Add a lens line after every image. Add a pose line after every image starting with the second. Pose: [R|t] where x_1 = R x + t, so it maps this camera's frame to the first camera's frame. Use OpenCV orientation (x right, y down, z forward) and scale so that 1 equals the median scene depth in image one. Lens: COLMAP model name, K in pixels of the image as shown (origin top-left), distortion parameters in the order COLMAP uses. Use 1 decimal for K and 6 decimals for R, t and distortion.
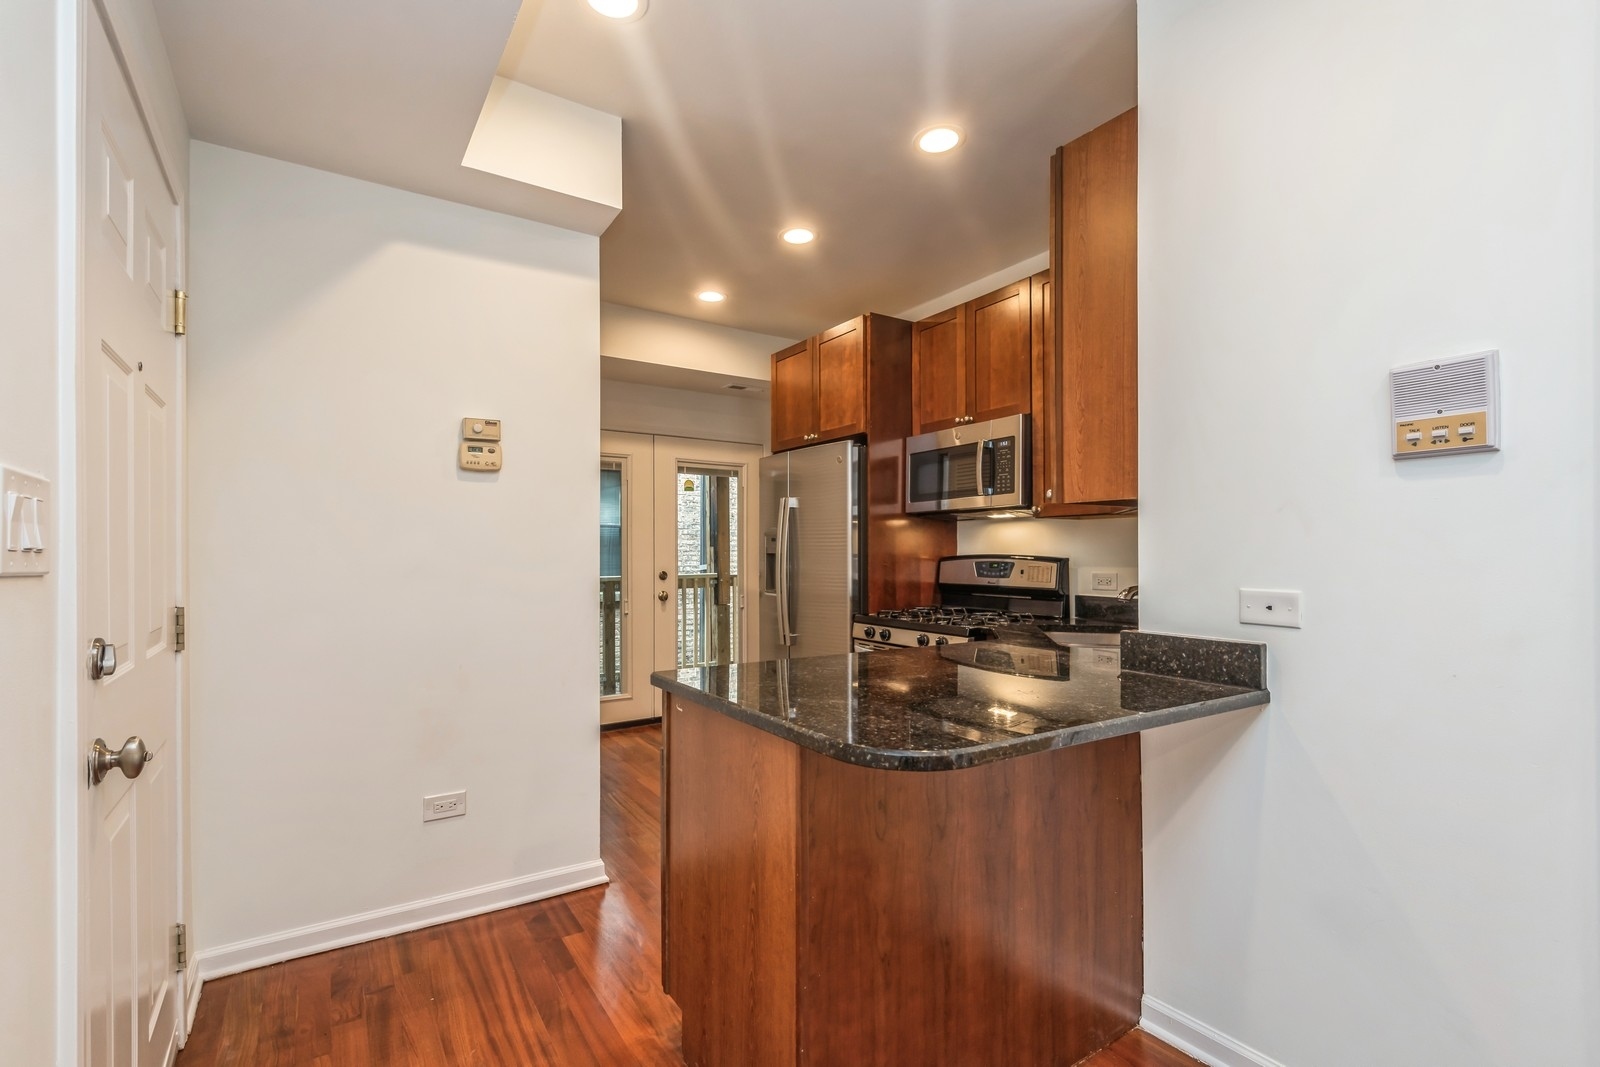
lens RADIAL K [[724.5, 0, 798.8], [0, 724.5, 535.0], [0, 0, 1]] dist [0.024982, -0.010271]
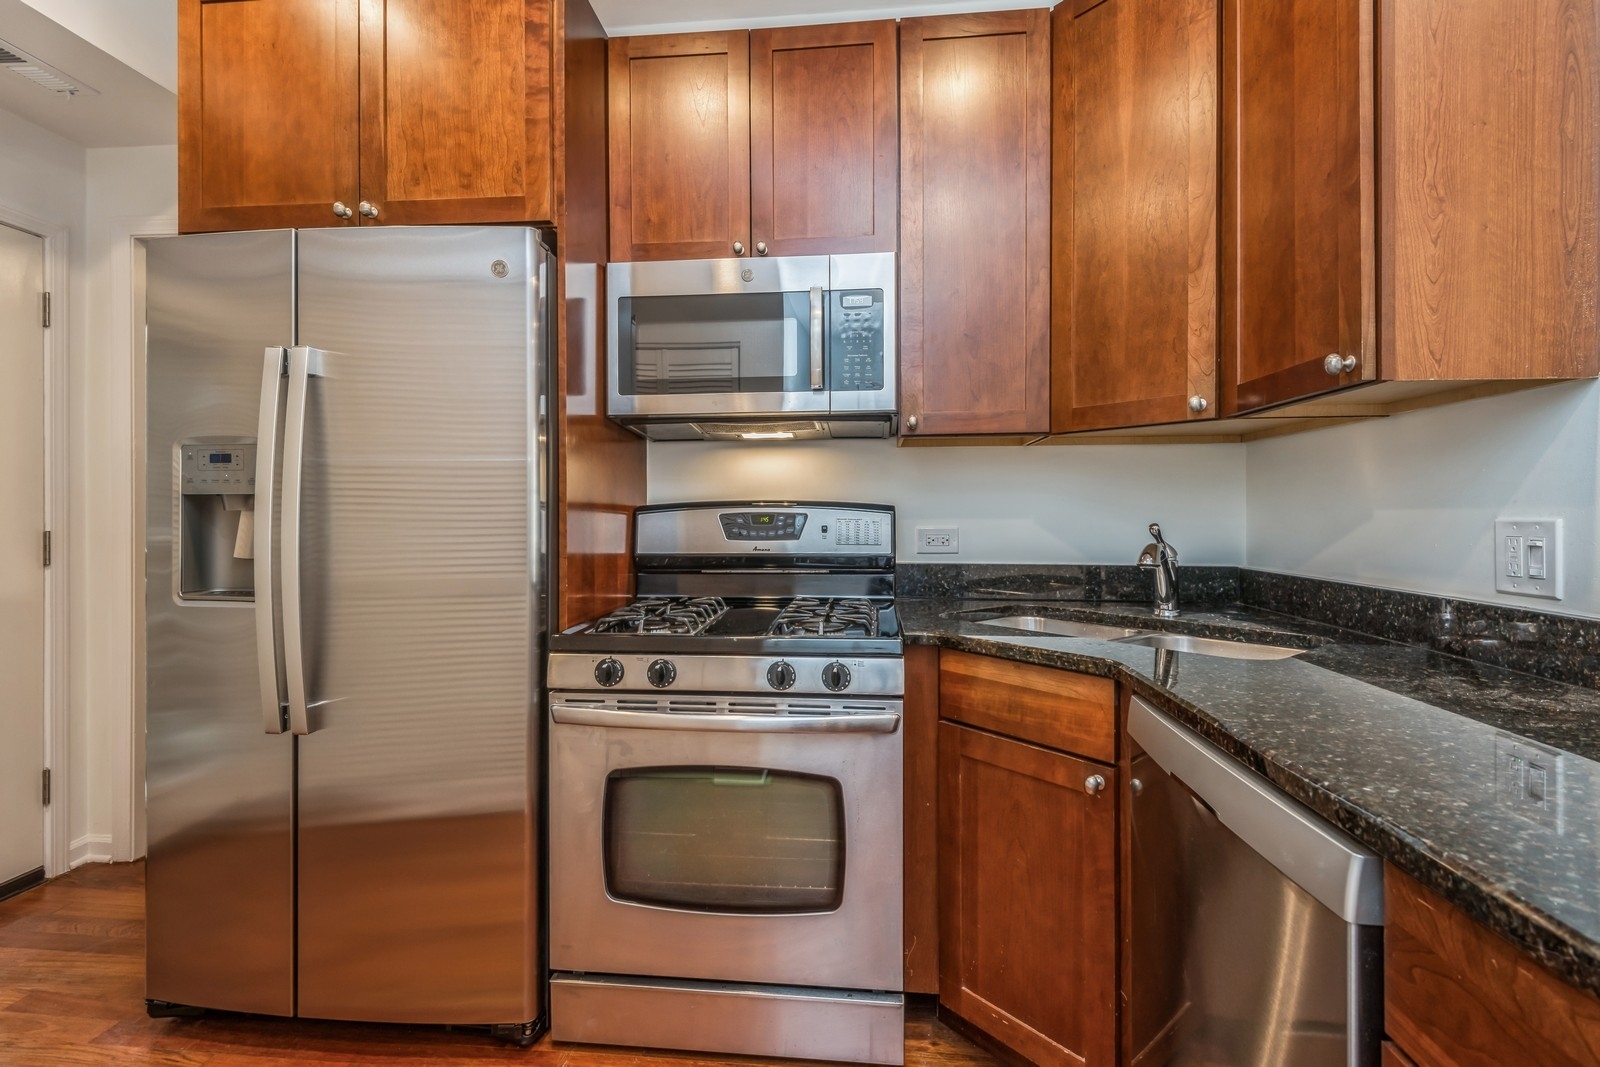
lens RADIAL K [[757.7, 0, 802.4], [0, 757.7, 512.9], [0, 0, 1]] dist [0.021757, -0.001181]
pose [[0.618955, 0.001423, 0.785425, -0.178969], [-0.017987, 0.999762, 0.012363, 0.028086], [-0.785220, -0.021780, 0.618833, 0.583929]]
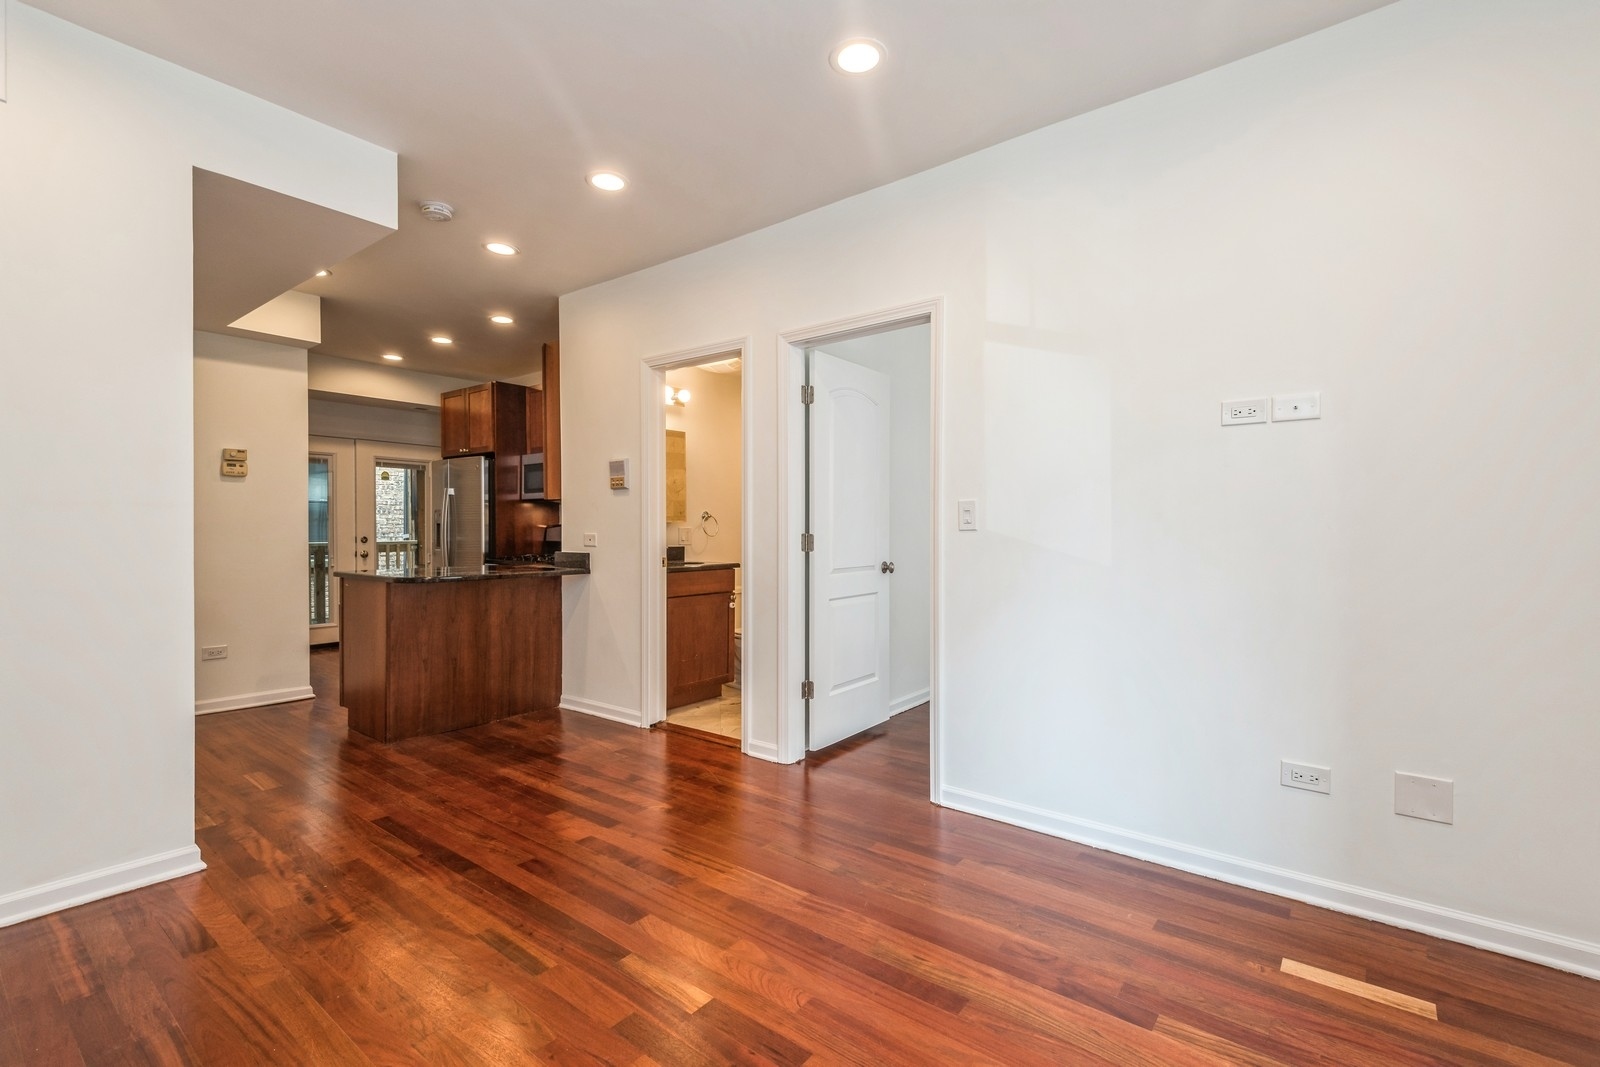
lens RADIAL K [[724.5, 0, 798.8], [0, 724.5, 535.0], [0, 0, 1]] dist [0.024982, -0.010271]
pose [[0.950343, 0.000913, 0.311204, 0.238993], [-0.010486, 0.999522, 0.029089, -0.003964], [-0.311028, -0.030907, 0.949898, -0.832170]]
